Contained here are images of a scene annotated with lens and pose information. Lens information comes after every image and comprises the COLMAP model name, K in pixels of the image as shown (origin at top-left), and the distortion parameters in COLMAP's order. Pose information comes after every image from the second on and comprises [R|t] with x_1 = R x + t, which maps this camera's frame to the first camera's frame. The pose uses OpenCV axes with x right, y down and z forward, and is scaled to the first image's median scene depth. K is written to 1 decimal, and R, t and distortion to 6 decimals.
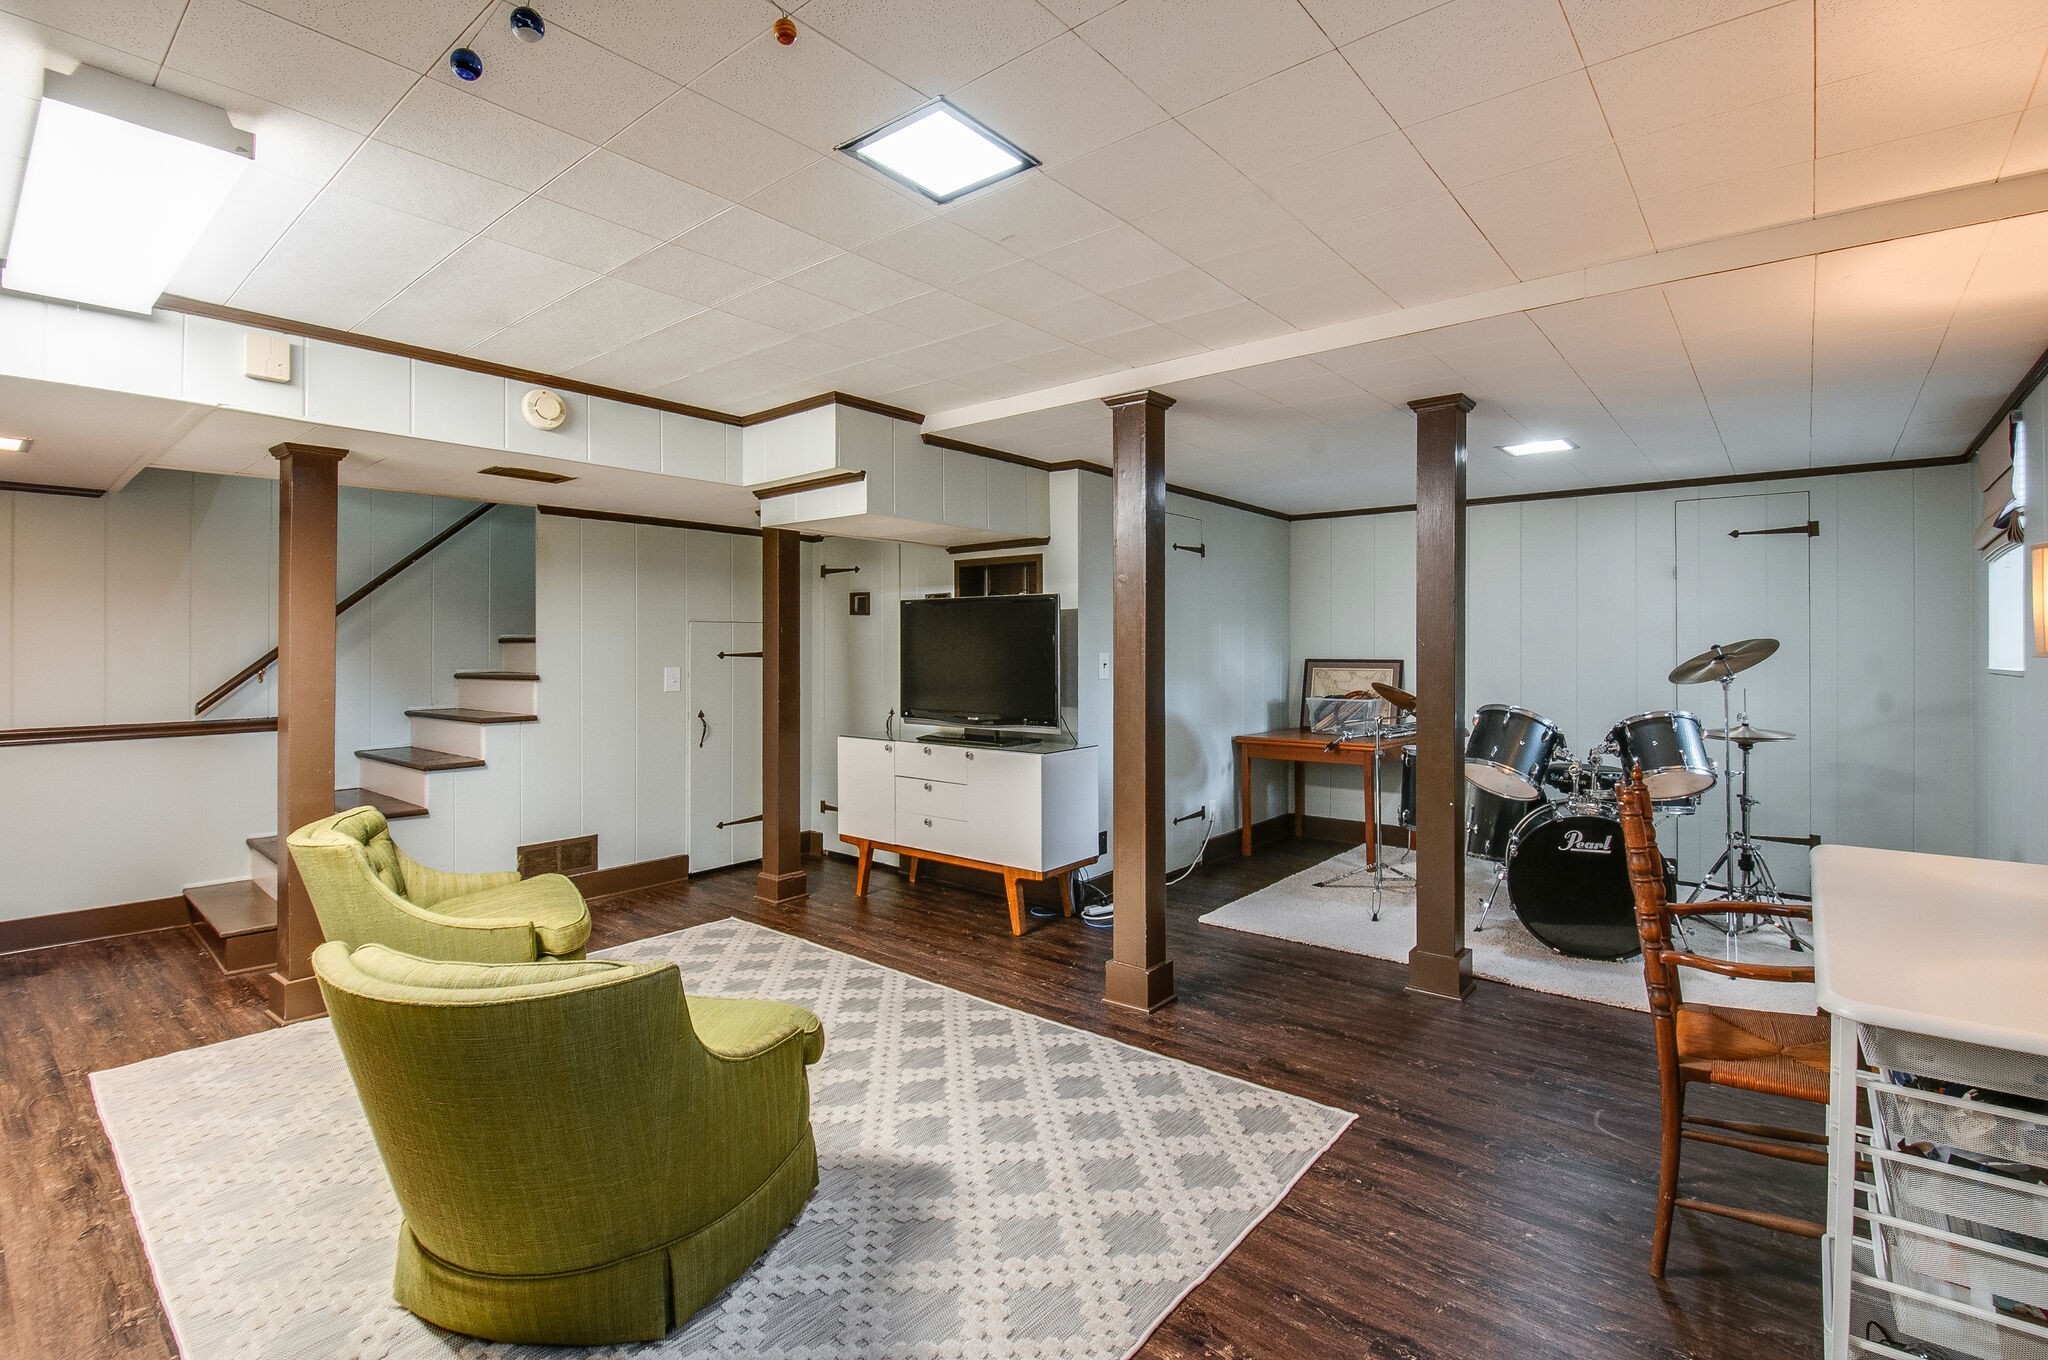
lens RADIAL K [[925.2, 0, 1027.5], [0, 925.2, 645.6], [0, 0, 1]] dist [-0.004957, -0.001866]
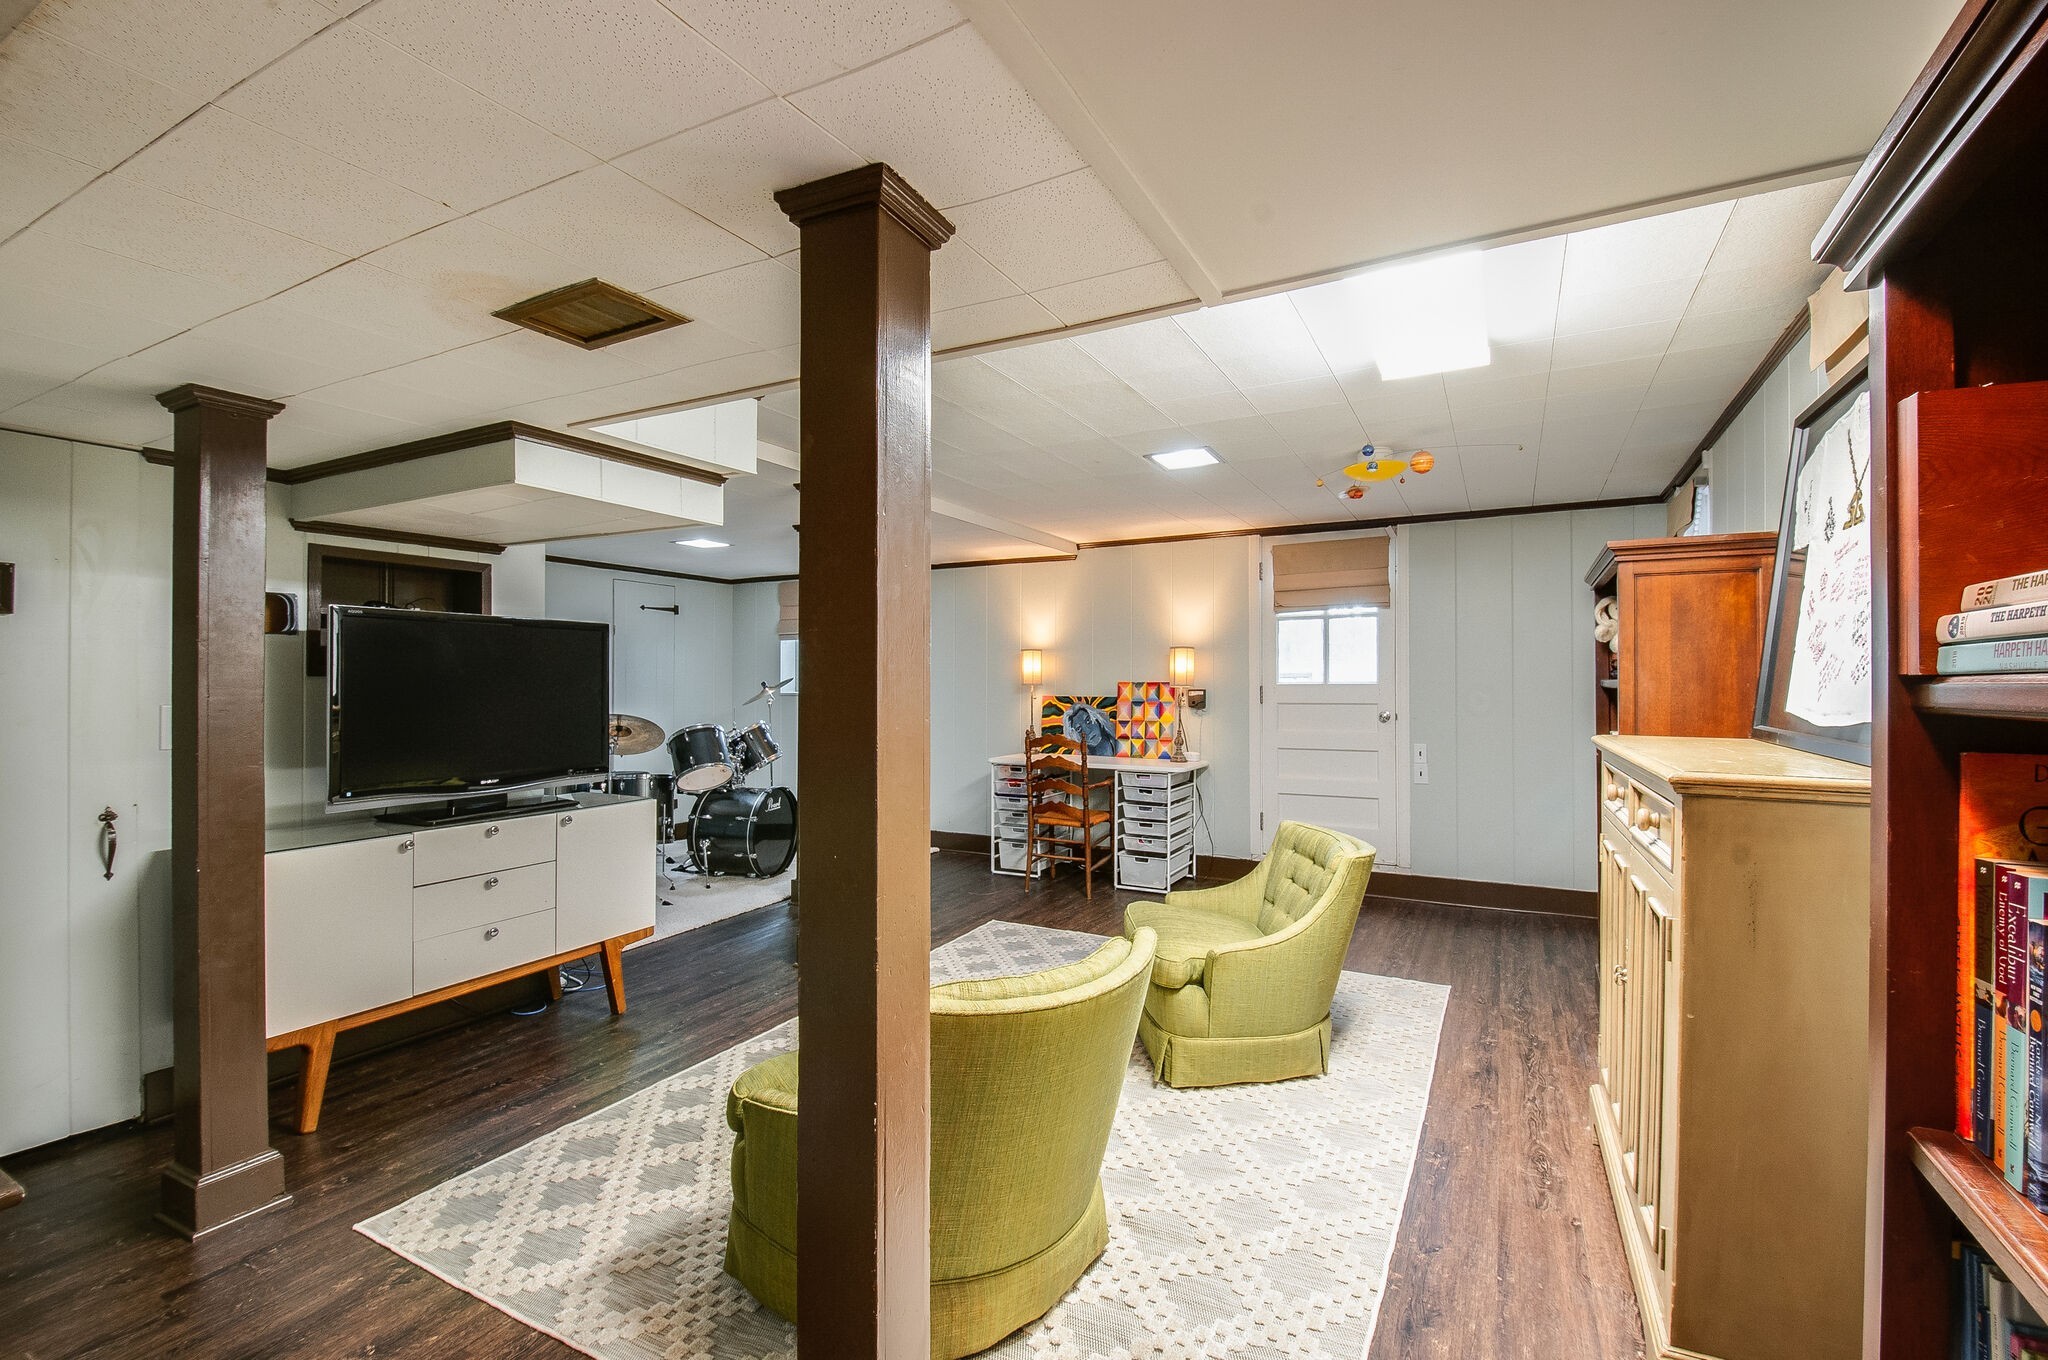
lens RADIAL K [[925.2, 0, 1018.8], [0, 925.2, 678.5], [0, 0, 1]] dist [-0.004957, -0.001866]
pose [[-0.201260, 0.002621, 0.979534, -1.026413], [0.008551, 0.999963, -0.000919, 0.000795], [-0.979501, 0.008191, -0.201275, 0.873852]]
